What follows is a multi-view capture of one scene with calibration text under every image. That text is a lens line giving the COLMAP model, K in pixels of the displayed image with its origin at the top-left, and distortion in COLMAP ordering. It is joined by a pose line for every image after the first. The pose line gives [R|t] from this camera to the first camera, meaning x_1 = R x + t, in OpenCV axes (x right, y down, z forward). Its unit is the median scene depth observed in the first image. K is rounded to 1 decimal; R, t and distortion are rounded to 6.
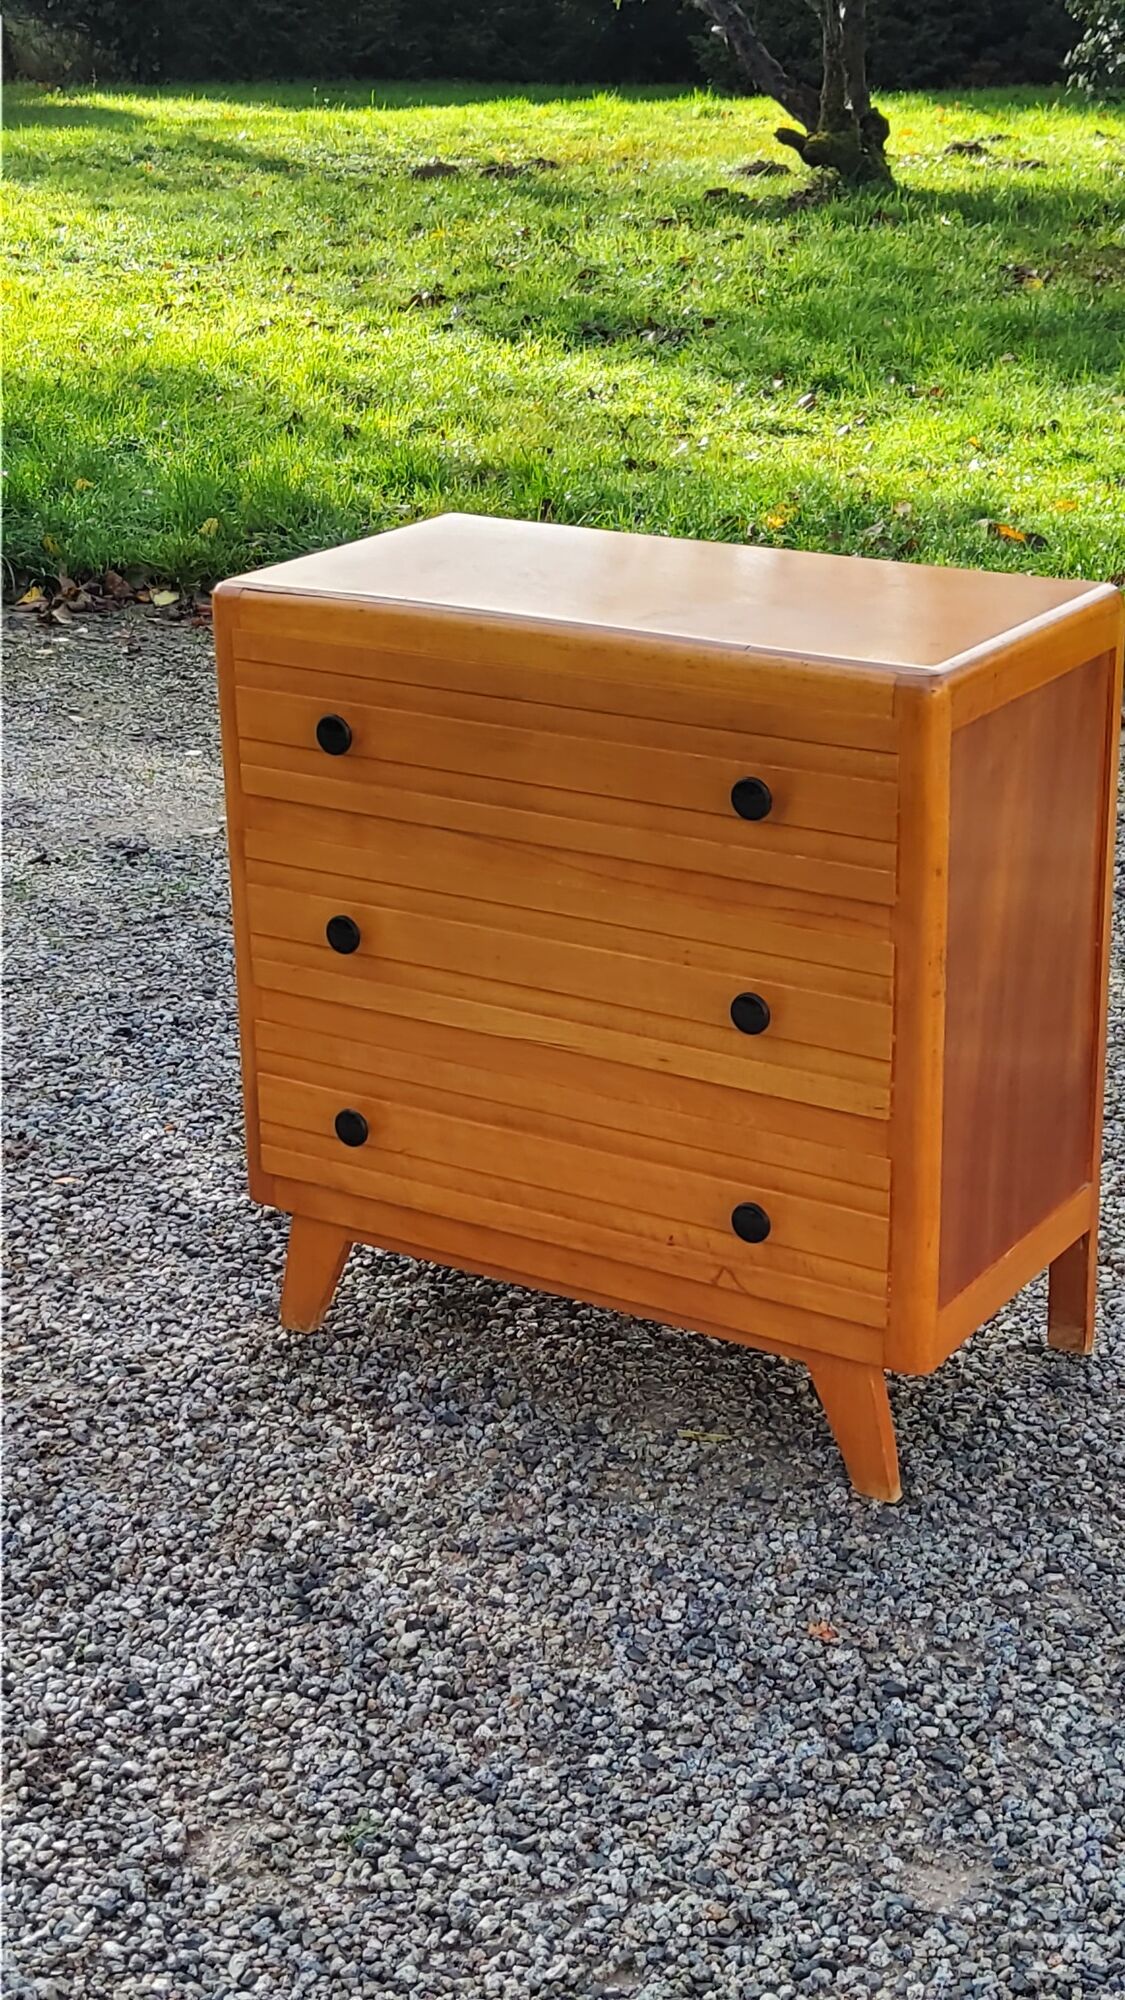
lens RADIAL K [[2994.0, 0, 545.5], [0, 2994.0, 1009.6], [0, 0, 1]] dist [0.102059, 0.000000]
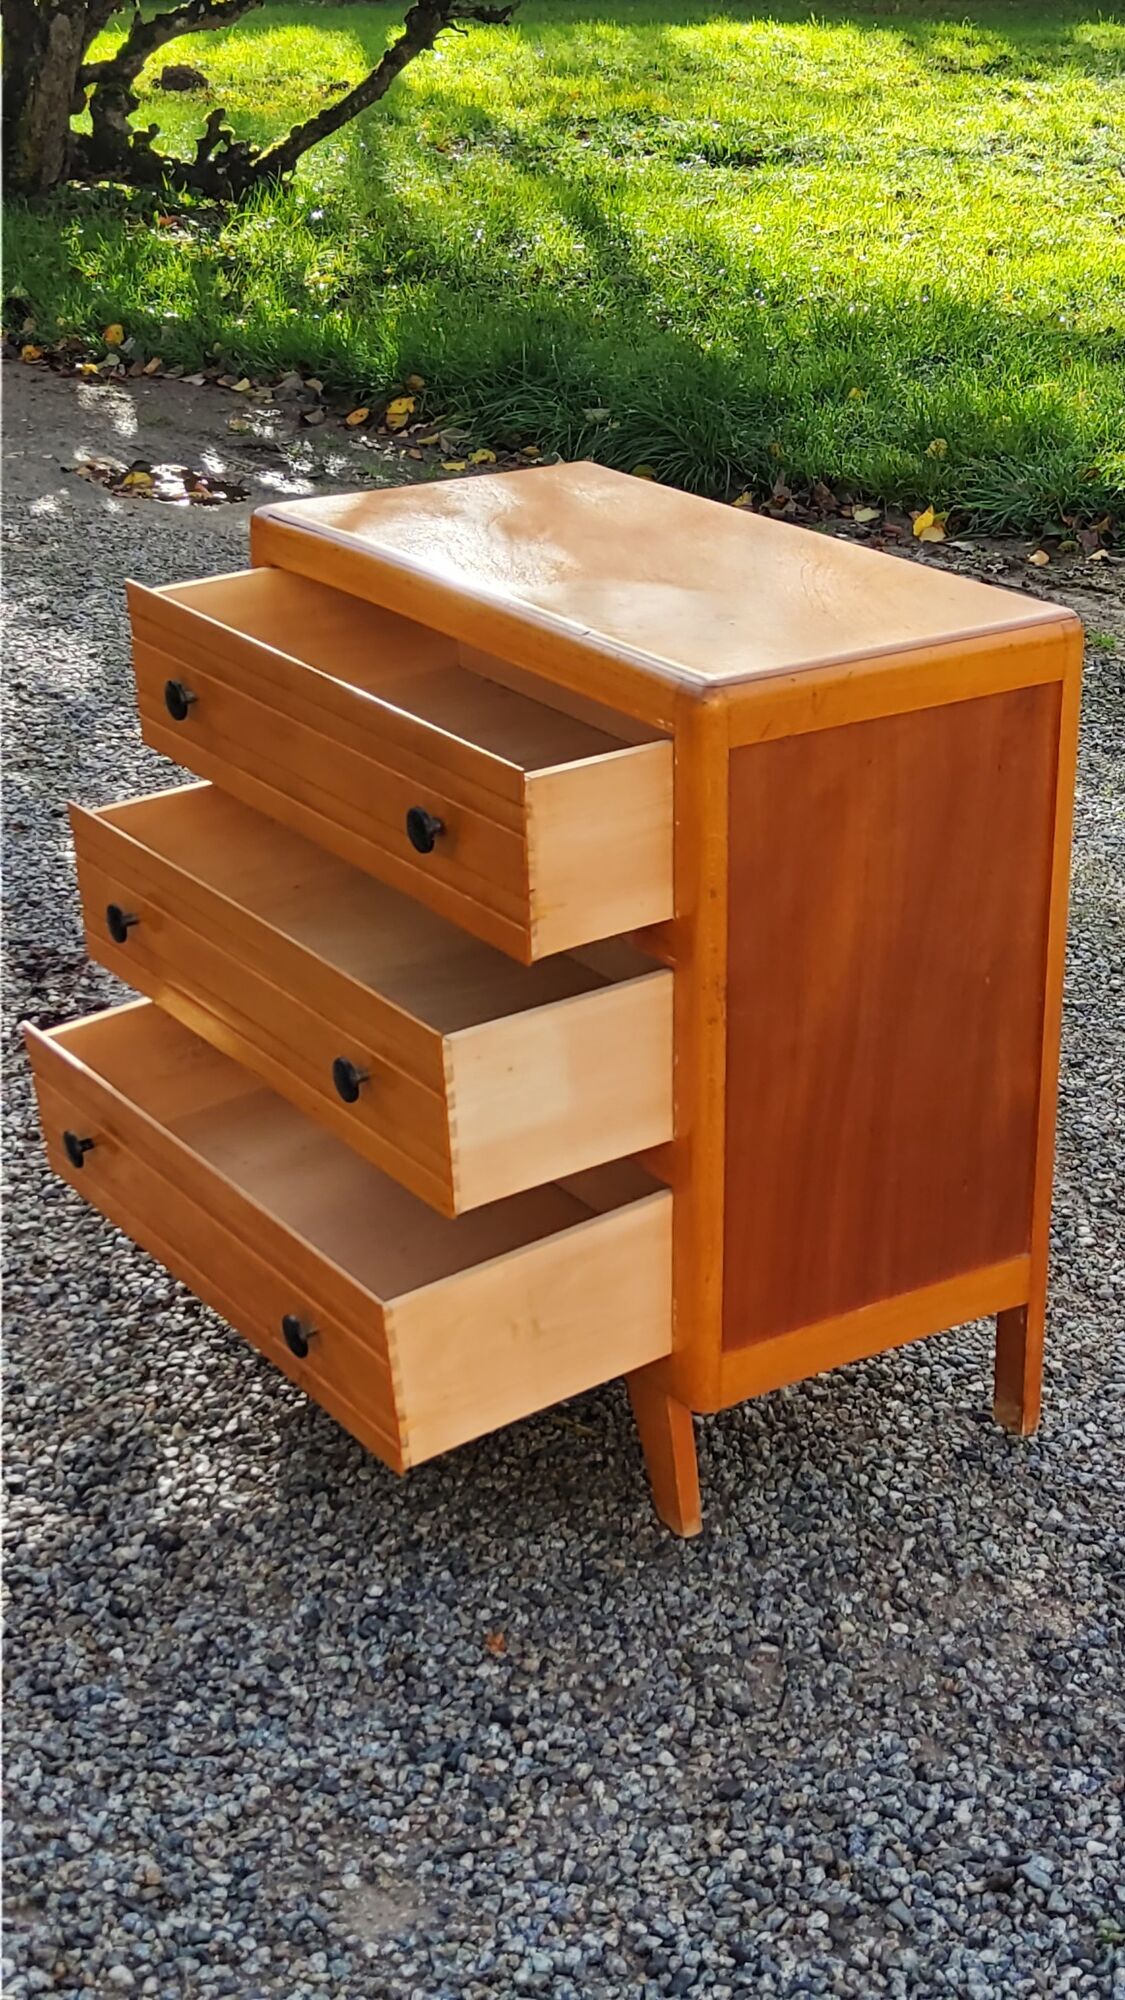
lens RADIAL K [[2994.0, 0, 565.7], [0, 2994.0, 989.6], [0, 0, 1]] dist [0.102059, 0.000000]
pose [[0.915799, 0.166565, -0.365470, 0.425159], [-0.156081, 0.986024, 0.058277, -0.060958], [0.370069, 0.003673, 0.928997, 0.100180]]
